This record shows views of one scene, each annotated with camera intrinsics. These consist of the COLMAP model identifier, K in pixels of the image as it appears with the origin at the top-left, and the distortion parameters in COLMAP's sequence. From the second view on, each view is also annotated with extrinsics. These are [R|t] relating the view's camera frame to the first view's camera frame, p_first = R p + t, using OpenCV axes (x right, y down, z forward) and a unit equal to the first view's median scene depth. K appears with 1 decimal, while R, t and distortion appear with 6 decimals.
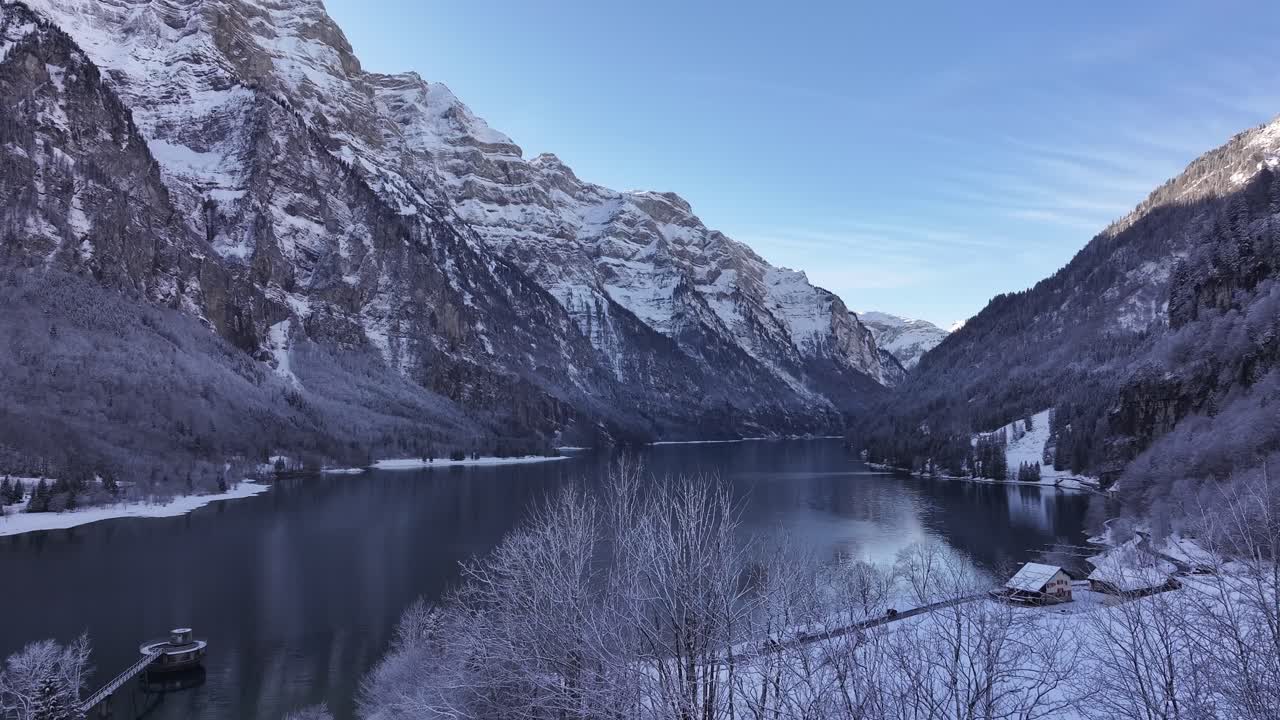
lens RADIAL K [[894.6, 0, 642.9], [0, 894.6, 357.5], [0, 0, 1]] dist [0.008933, 0.001708]
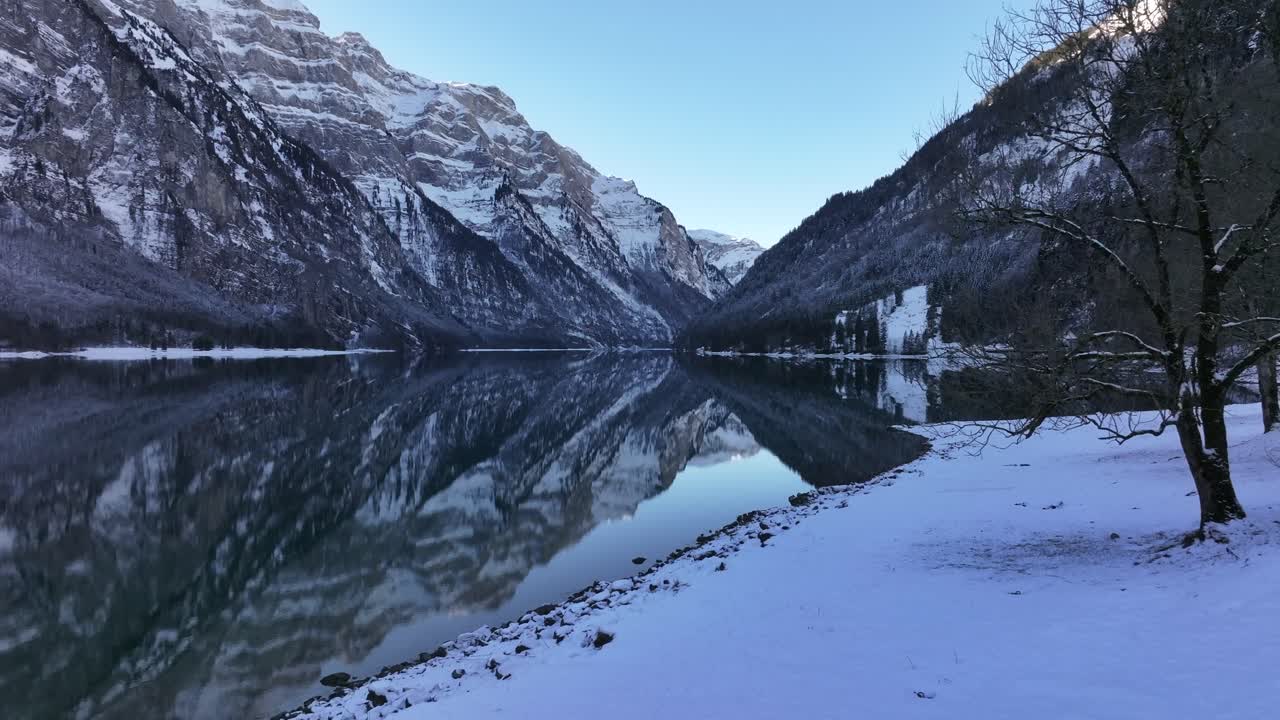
lens RADIAL K [[894.6, 0, 642.9], [0, 894.6, 357.5], [0, 0, 1]] dist [0.008933, 0.001708]
pose [[0.981295, 0.002537, 0.192492, 0.007937], [-0.018878, 0.996362, 0.083106, 0.019467], [-0.191581, -0.085186, 0.977773, 0.062999]]
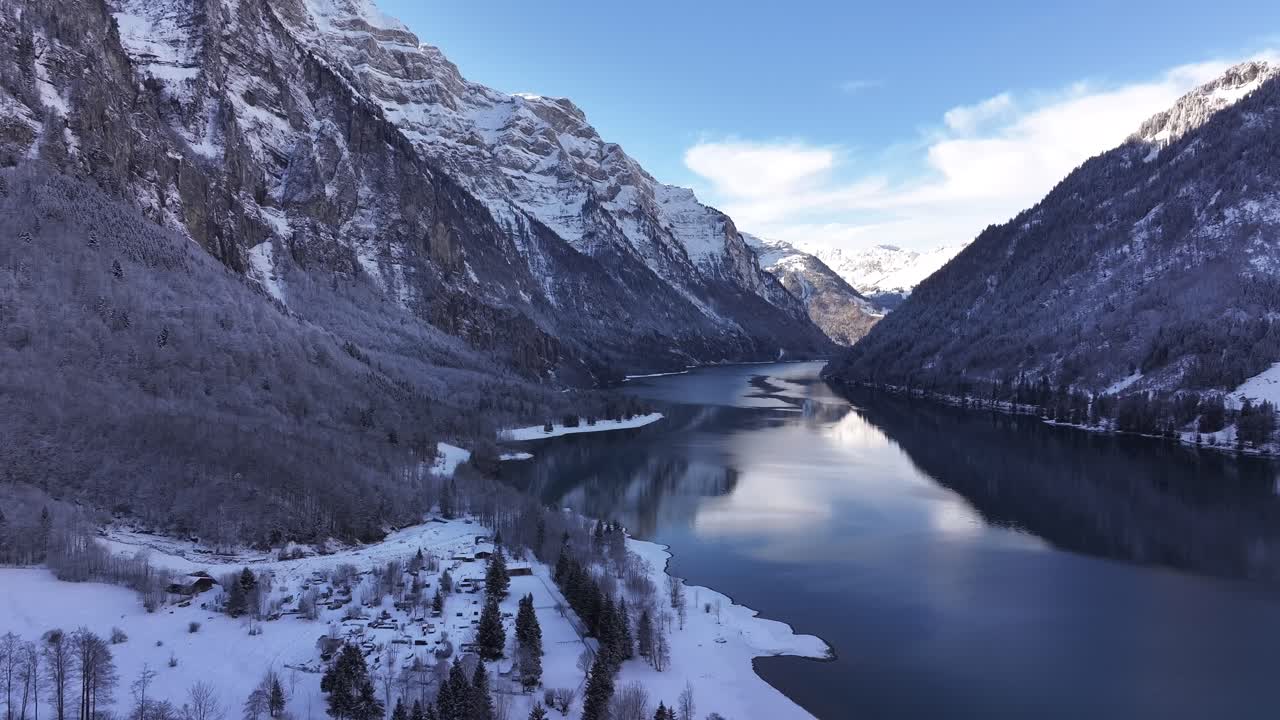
lens RADIAL K [[894.6, 0, 642.9], [0, 894.6, 357.5], [0, 0, 1]] dist [0.008933, 0.001708]
pose [[0.976242, -0.008923, 0.216500, -0.128169], [-0.011912, 0.995431, 0.094739, -0.009958], [-0.216356, -0.095067, 0.971675, 0.082353]]
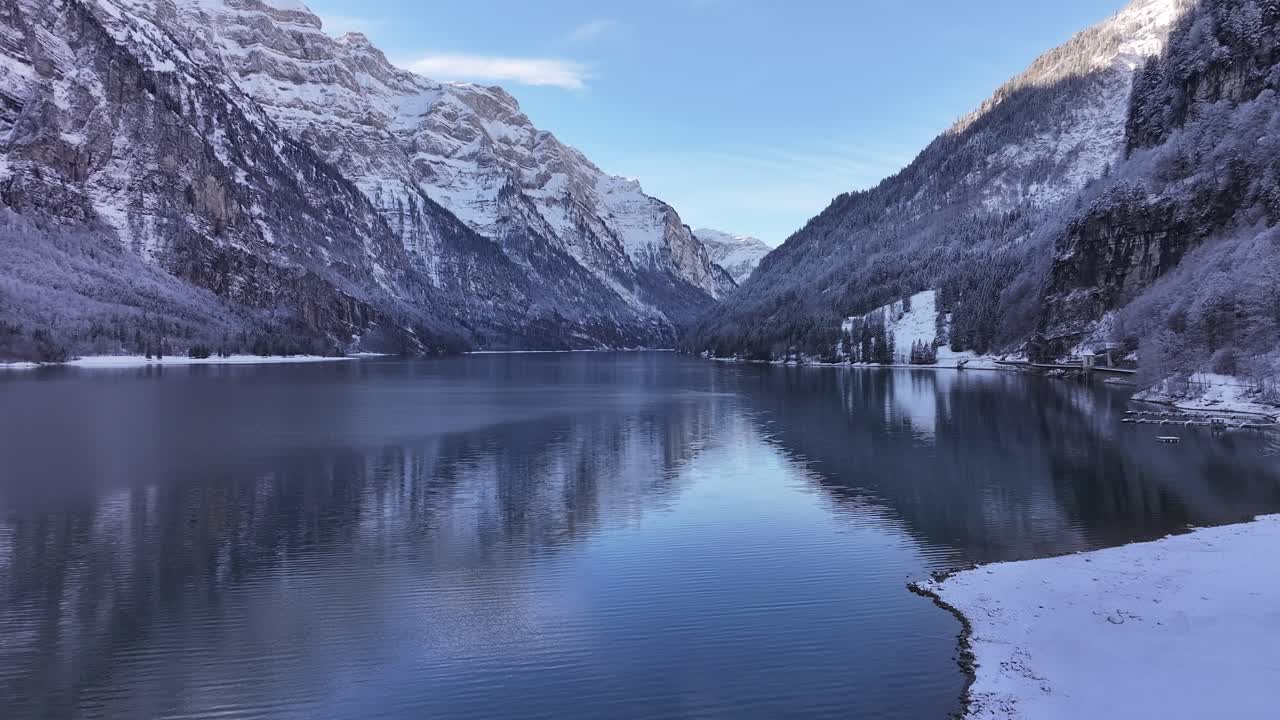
lens RADIAL K [[894.6, 0, 642.9], [0, 894.6, 357.5], [0, 0, 1]] dist [0.008933, 0.001708]
pose [[0.982481, -0.001287, 0.186357, 0.010041], [-0.014806, 0.996276, 0.084939, 0.017131], [-0.185772, -0.086211, 0.978804, 0.068398]]
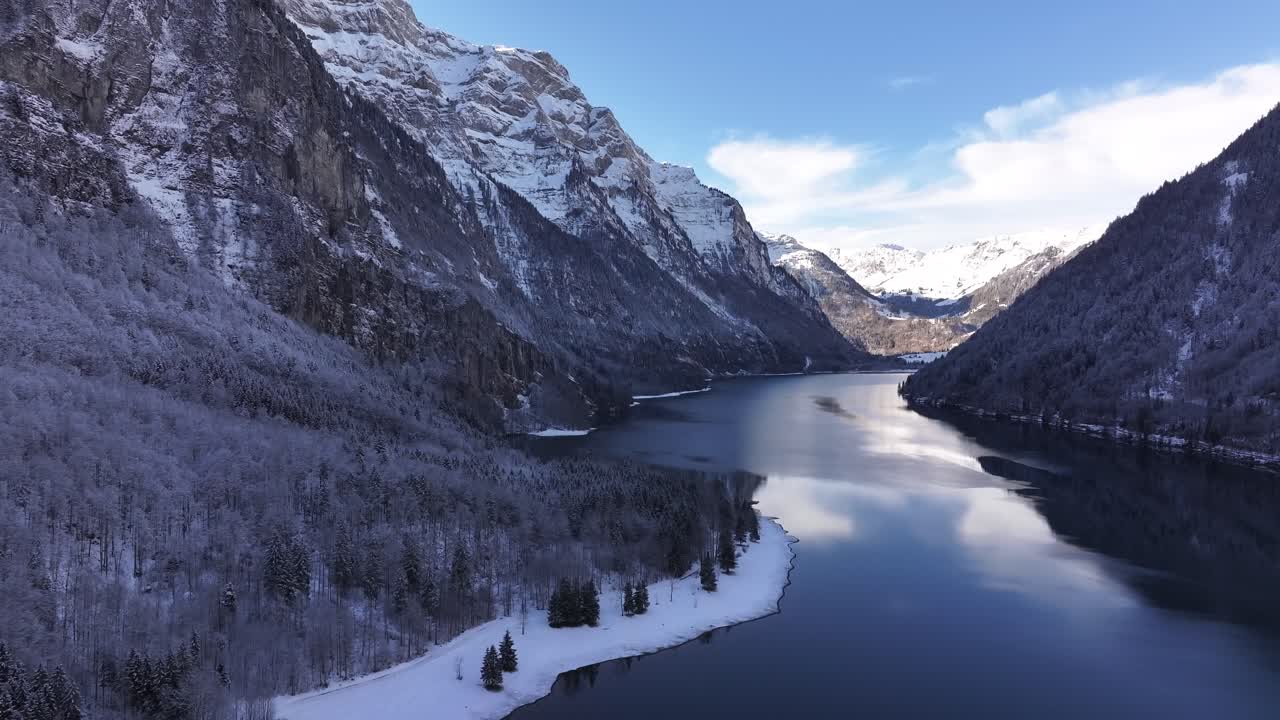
lens RADIAL K [[894.6, 0, 642.9], [0, 894.6, 357.5], [0, 0, 1]] dist [0.008933, 0.001708]
pose [[0.970211, -0.001605, 0.242256, -0.100821], [-0.020723, 0.995763, 0.089593, 0.006273], [-0.241373, -0.091945, 0.966067, 0.302464]]
